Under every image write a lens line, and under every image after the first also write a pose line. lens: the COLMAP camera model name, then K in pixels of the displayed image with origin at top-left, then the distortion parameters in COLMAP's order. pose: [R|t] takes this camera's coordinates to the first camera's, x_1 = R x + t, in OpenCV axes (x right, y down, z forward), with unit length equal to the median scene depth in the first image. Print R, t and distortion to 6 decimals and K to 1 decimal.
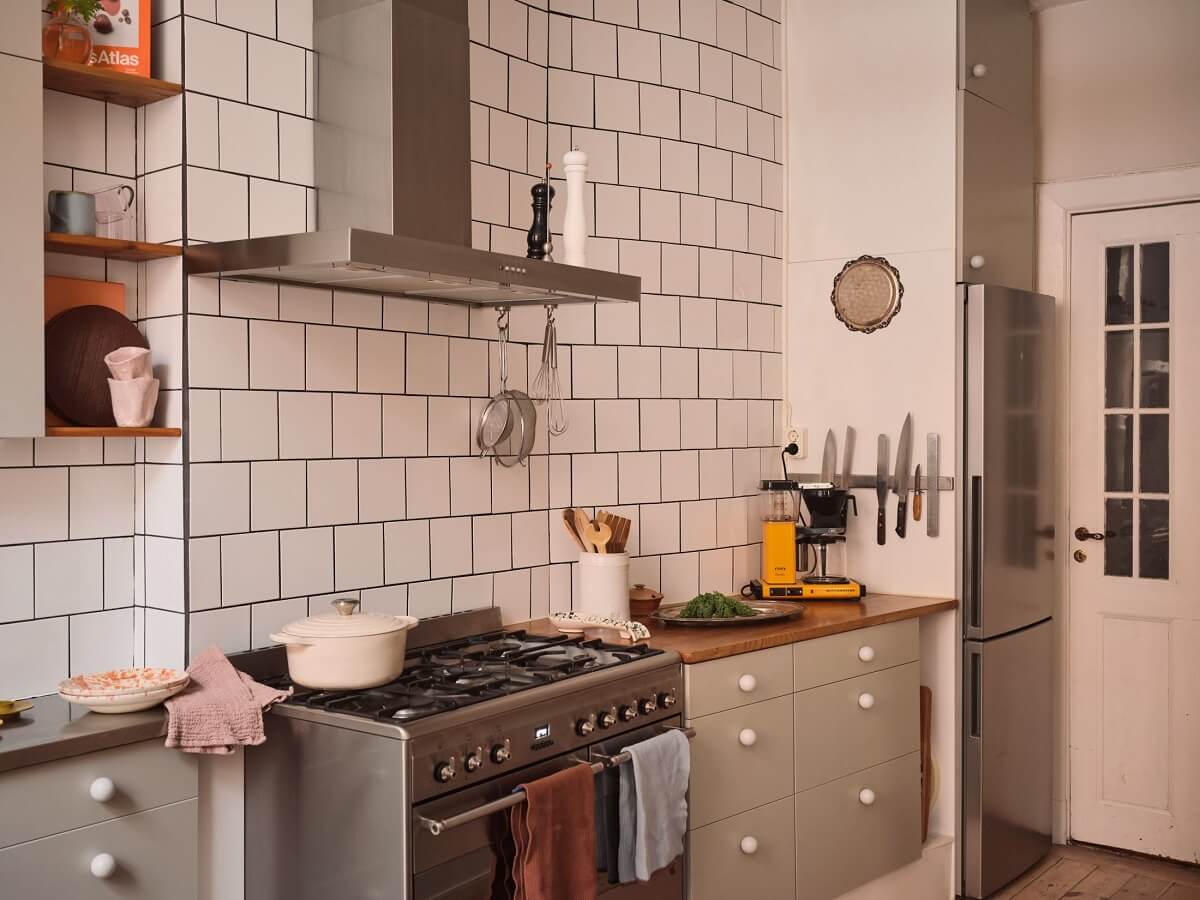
lens RADIAL K [[1286.8, 0, 608.8], [0, 1286.8, 443.3], [0, 0, 1]] dist [0.005120, 0.000000]
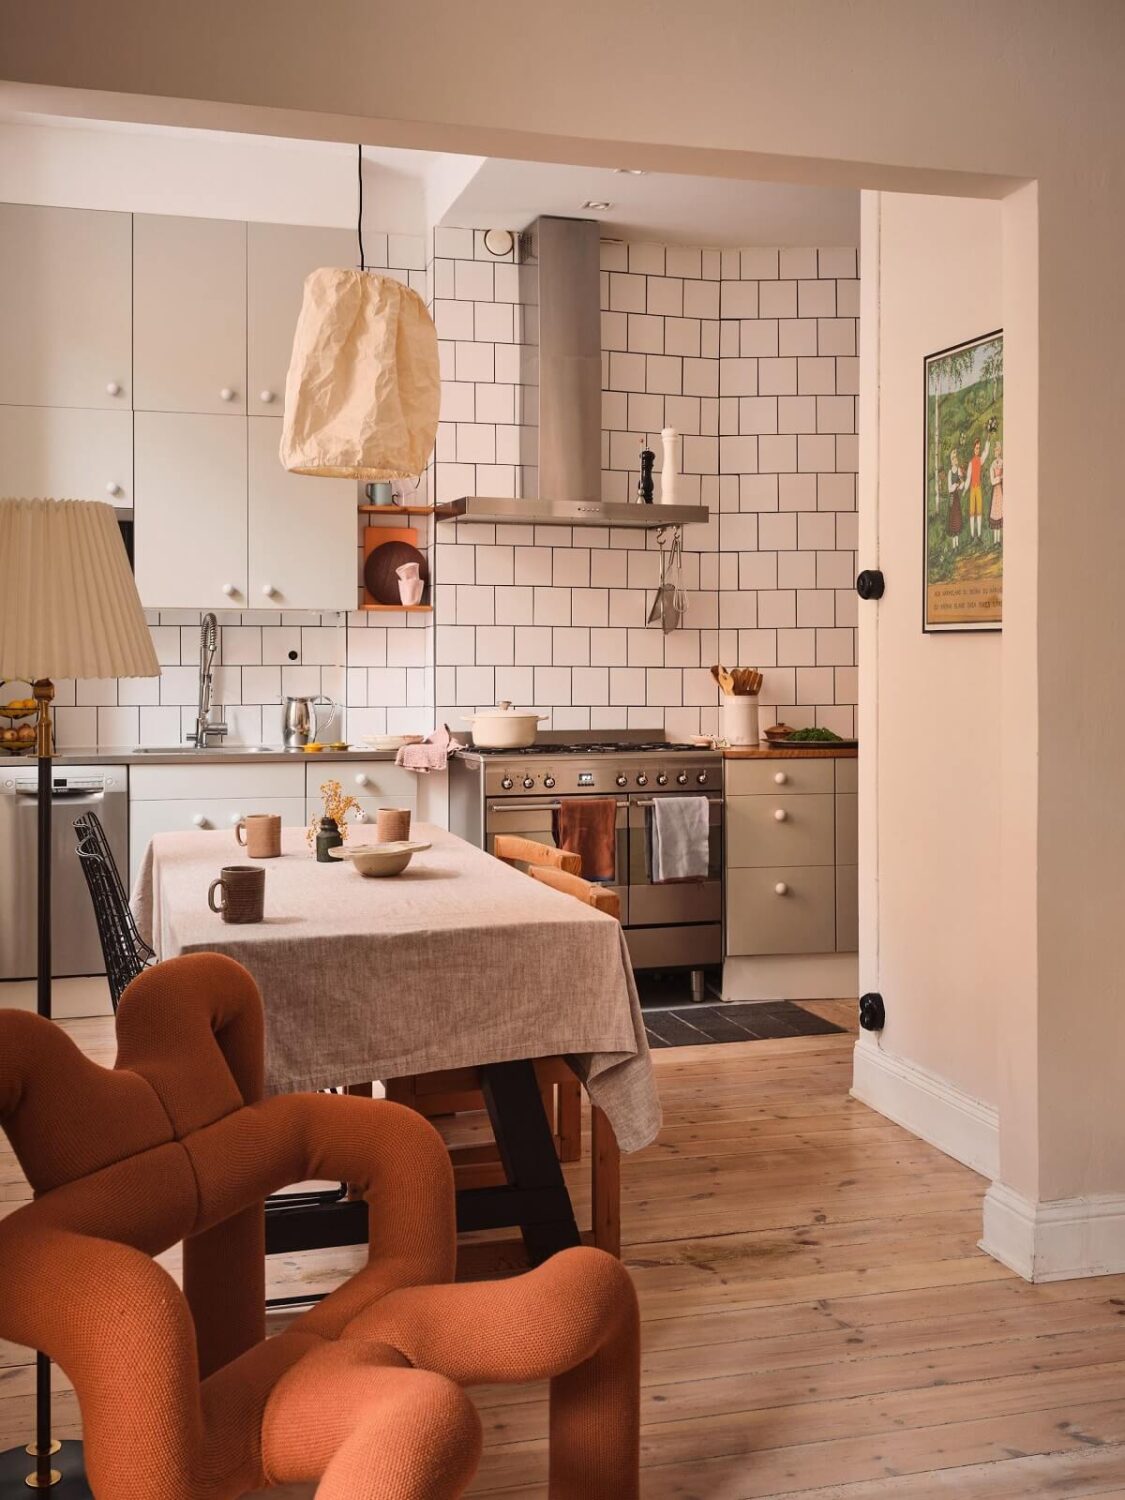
lens RADIAL K [[1608.4, 0, 553.5], [0, 1608.4, 747.2], [0, 0, 1]] dist [0.005120, 0.000000]
pose [[0.816482, 0.035821, -0.576258, 1.060891], [-0.013526, 0.998986, 0.042934, 0.082528], [0.577212, -0.027260, 0.816139, -0.727901]]
